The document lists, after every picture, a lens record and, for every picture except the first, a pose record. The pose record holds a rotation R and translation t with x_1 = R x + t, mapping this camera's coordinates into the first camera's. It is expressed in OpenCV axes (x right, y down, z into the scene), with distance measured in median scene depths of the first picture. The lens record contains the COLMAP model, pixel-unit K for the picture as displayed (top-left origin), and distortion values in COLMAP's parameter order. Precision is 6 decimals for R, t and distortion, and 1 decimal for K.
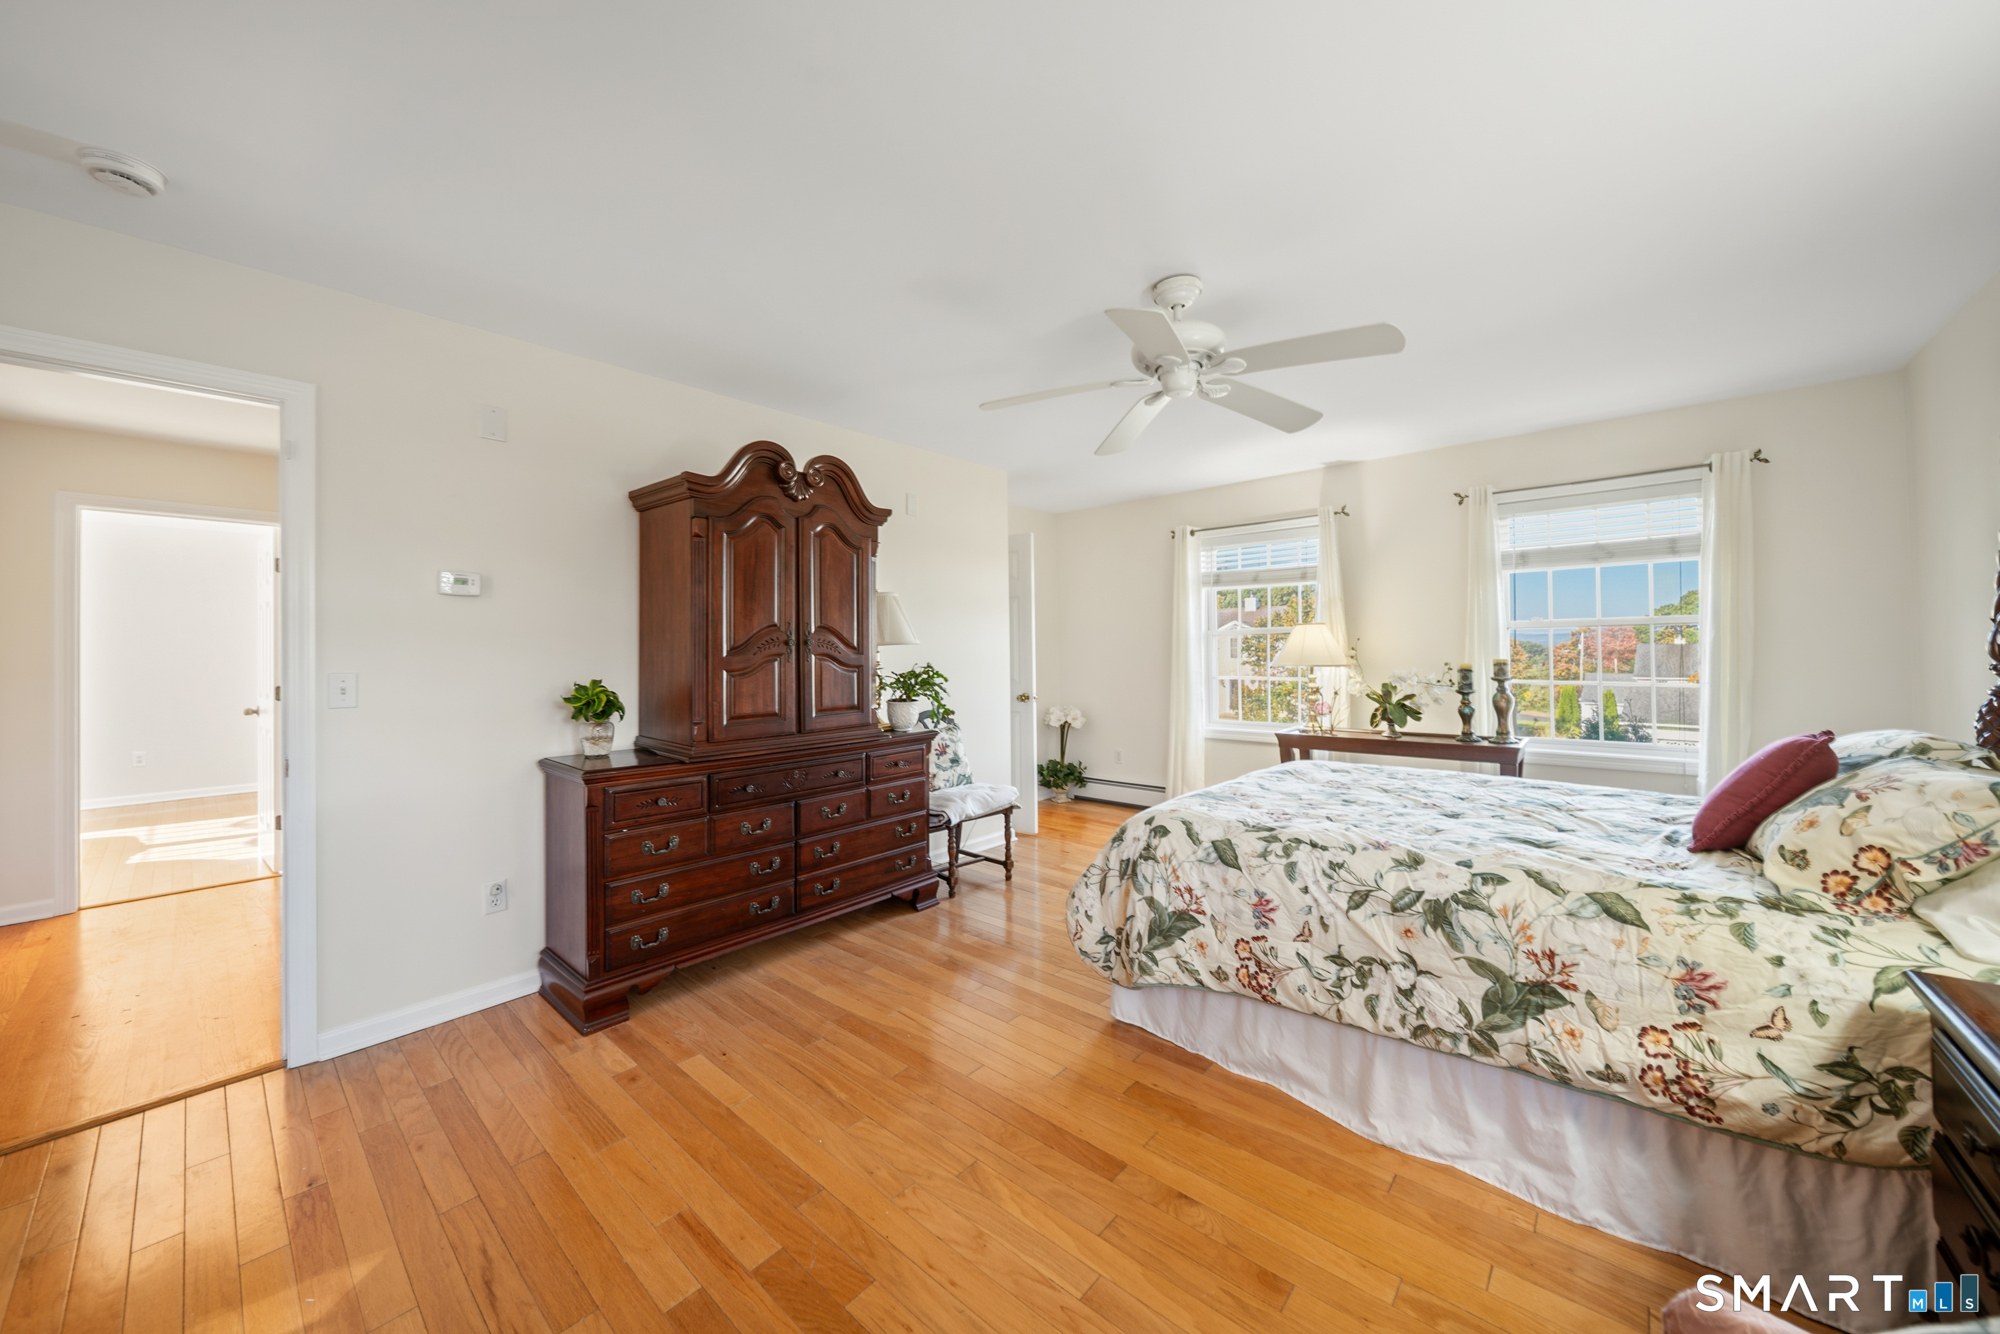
lens RADIAL K [[717.0, 0, 997.0], [0, 717.0, 659.6], [0, 0, 1]] dist [-0.001737, -0.001126]
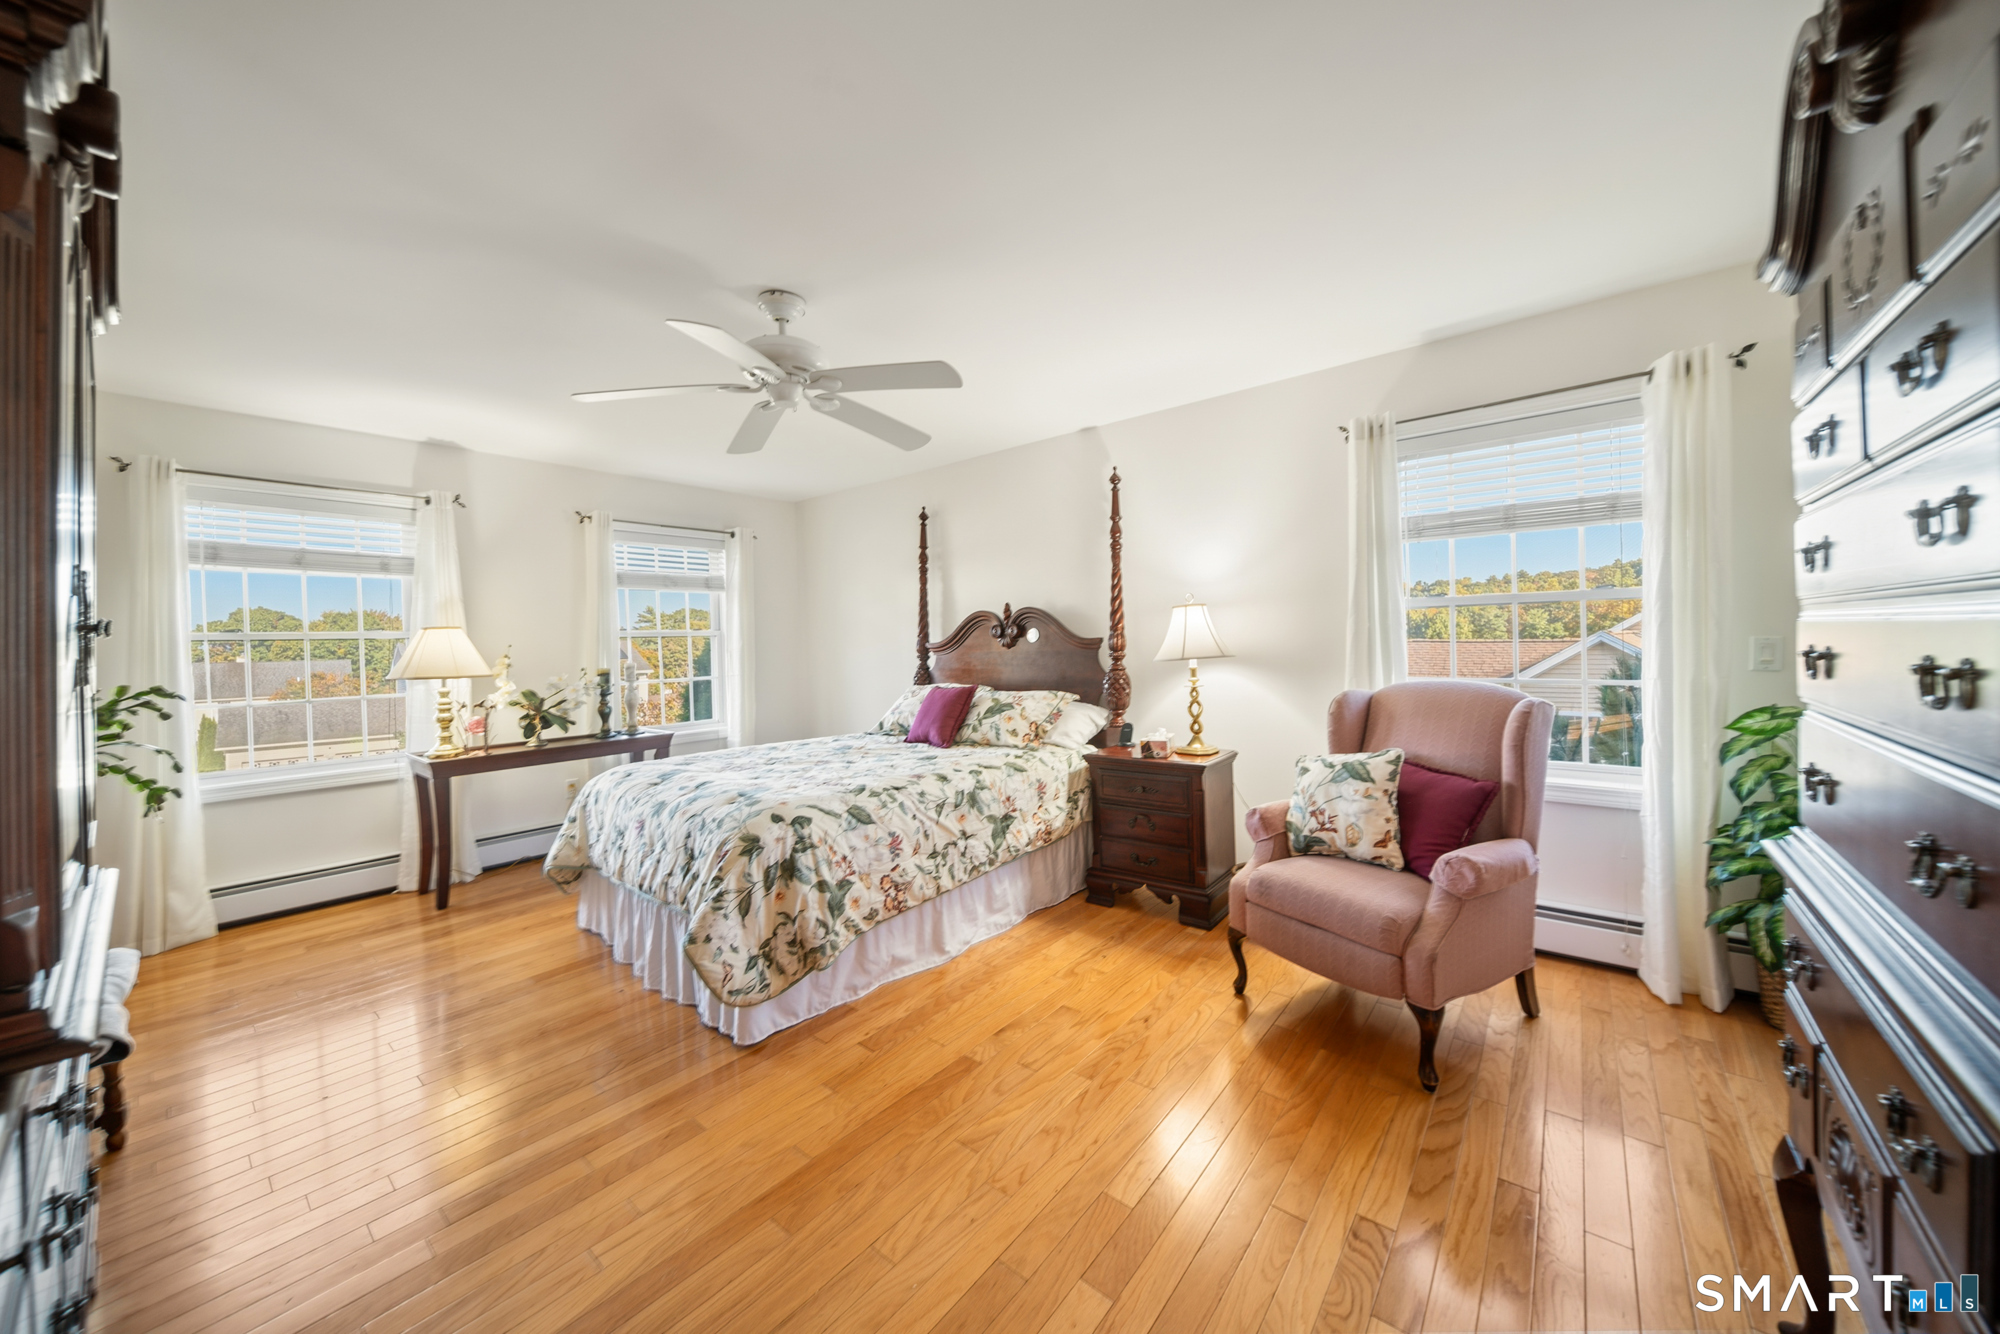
lens RADIAL K [[717.0, 0, 997.3], [0, 717.0, 648.9], [0, 0, 1]] dist [-0.001737, -0.001126]
pose [[-0.045848, 0.002964, 0.998944, -0.970357], [0.035641, 0.999364, -0.001329, -0.001412], [-0.998312, 0.035542, -0.045924, 0.878589]]
